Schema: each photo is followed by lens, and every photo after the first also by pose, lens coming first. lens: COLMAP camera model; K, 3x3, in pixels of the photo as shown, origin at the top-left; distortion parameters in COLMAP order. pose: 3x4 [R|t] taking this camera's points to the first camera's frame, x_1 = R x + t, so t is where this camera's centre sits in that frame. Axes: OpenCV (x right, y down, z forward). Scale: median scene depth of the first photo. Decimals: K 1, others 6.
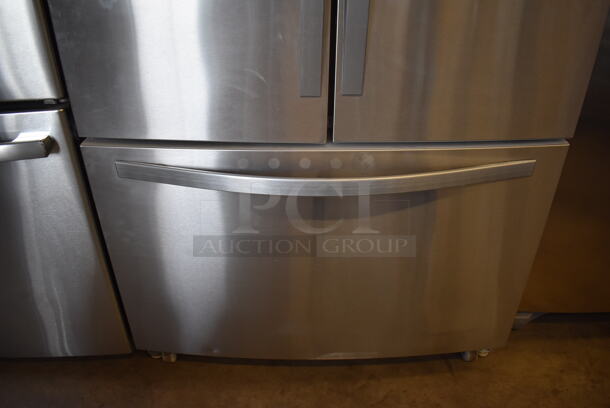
lens RADIAL K [[481.1, 0, 310.2], [0, 481.1, 199.5], [0, 0, 1]] dist [-0.102762, 0.018950]
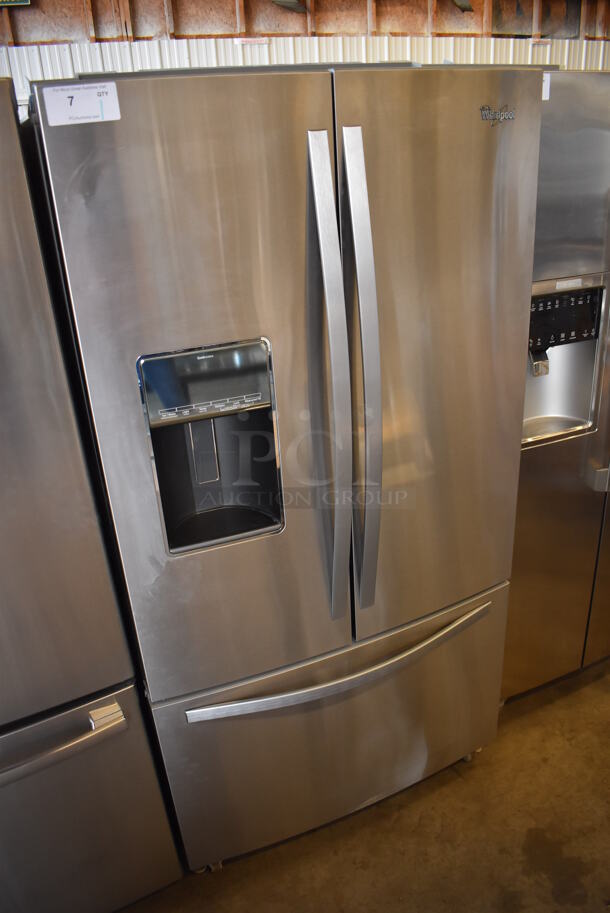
lens RADIAL K [[720.0, 0, 314.5], [0, 720.0, 456.8], [0, 0, 1]] dist [-0.102762, 0.018950]
pose [[0.911483, -0.227534, 0.342676, -0.431432], [0.265600, 0.961688, -0.067916, -0.355024], [-0.314095, 0.152919, 0.936995, -0.595772]]
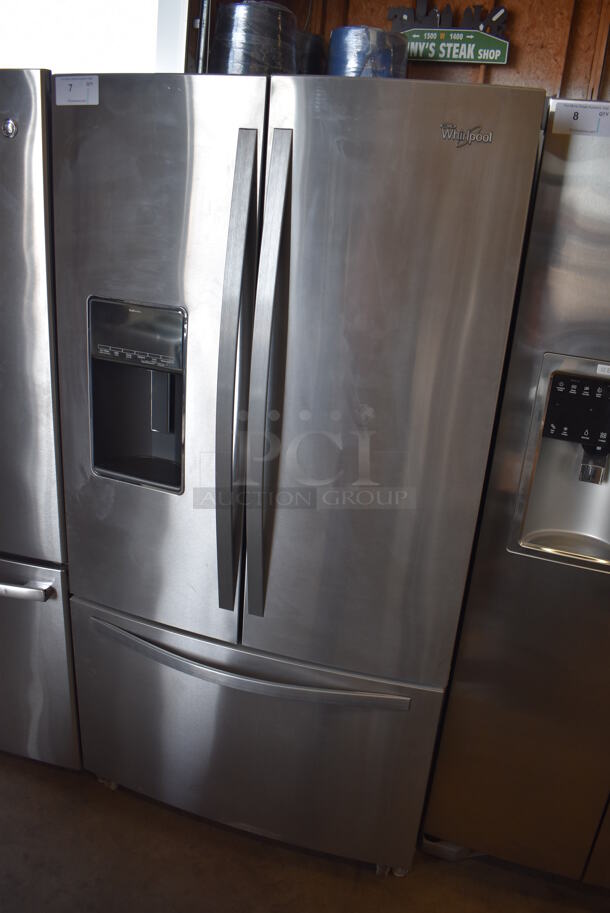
lens RADIAL K [[720.0, 0, 308.0], [0, 720.0, 456.9], [0, 0, 1]] dist [-0.102762, 0.018950]
pose [[0.949405, 0.164164, -0.267730, 0.459166], [-0.214421, 0.961715, -0.170670, -0.224663], [0.229462, 0.219442, 0.948257, -0.619387]]
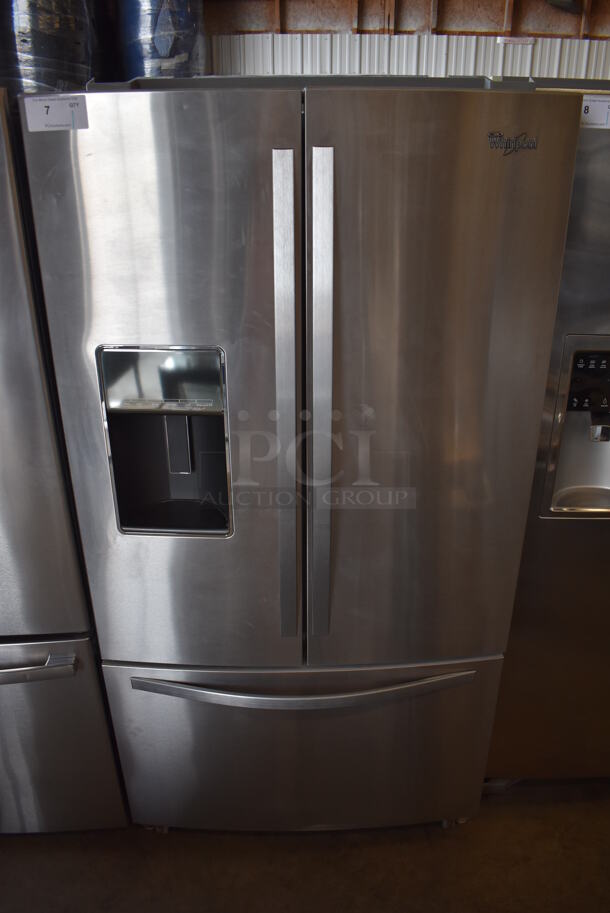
lens RADIAL K [[720.0, 0, 307.9], [0, 720.0, 458.2], [0, 0, 1]] dist [-0.102762, 0.018950]
pose [[0.999886, -0.014878, 0.002445, 0.037247], [0.015052, 0.994305, -0.105505, -0.333223], [-0.000861, 0.105530, 0.994416, -0.664865]]
